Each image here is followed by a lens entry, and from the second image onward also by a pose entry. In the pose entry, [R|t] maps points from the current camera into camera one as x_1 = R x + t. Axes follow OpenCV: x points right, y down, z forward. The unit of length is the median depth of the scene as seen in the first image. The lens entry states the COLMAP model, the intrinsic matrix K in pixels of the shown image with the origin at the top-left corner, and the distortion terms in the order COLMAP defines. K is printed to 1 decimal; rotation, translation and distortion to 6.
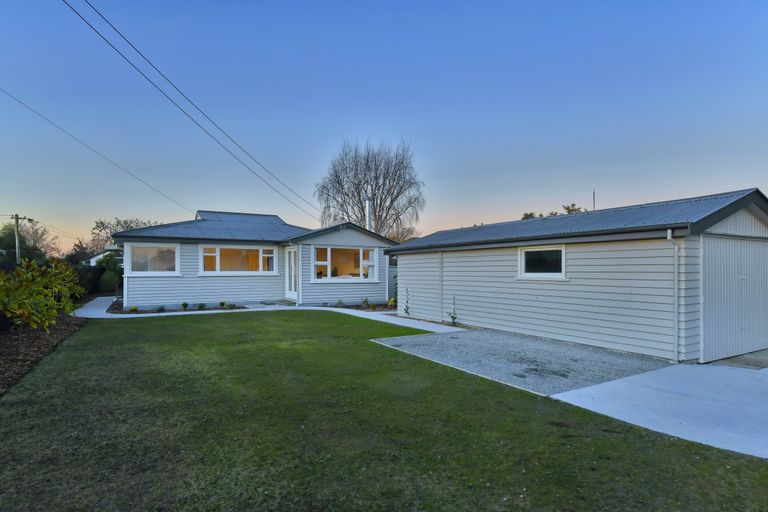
lens RADIAL K [[419.7, 0, 392.3], [0, 419.7, 275.2], [0, 0, 1]] dist [-0.000391, -0.000028]
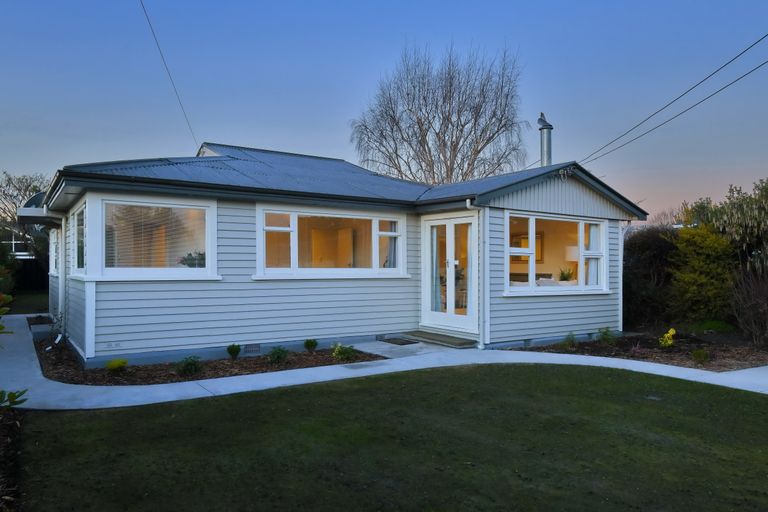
lens RADIAL K [[548.7, 0, 383.3], [0, 548.7, 256.8], [0, 0, 1]] dist [0.026056, 0.001722]
pose [[0.998845, 0.008312, 0.047322, -0.339569], [-0.007153, 0.999672, -0.024605, -0.007371], [-0.047511, 0.024239, 0.998577, 0.414311]]
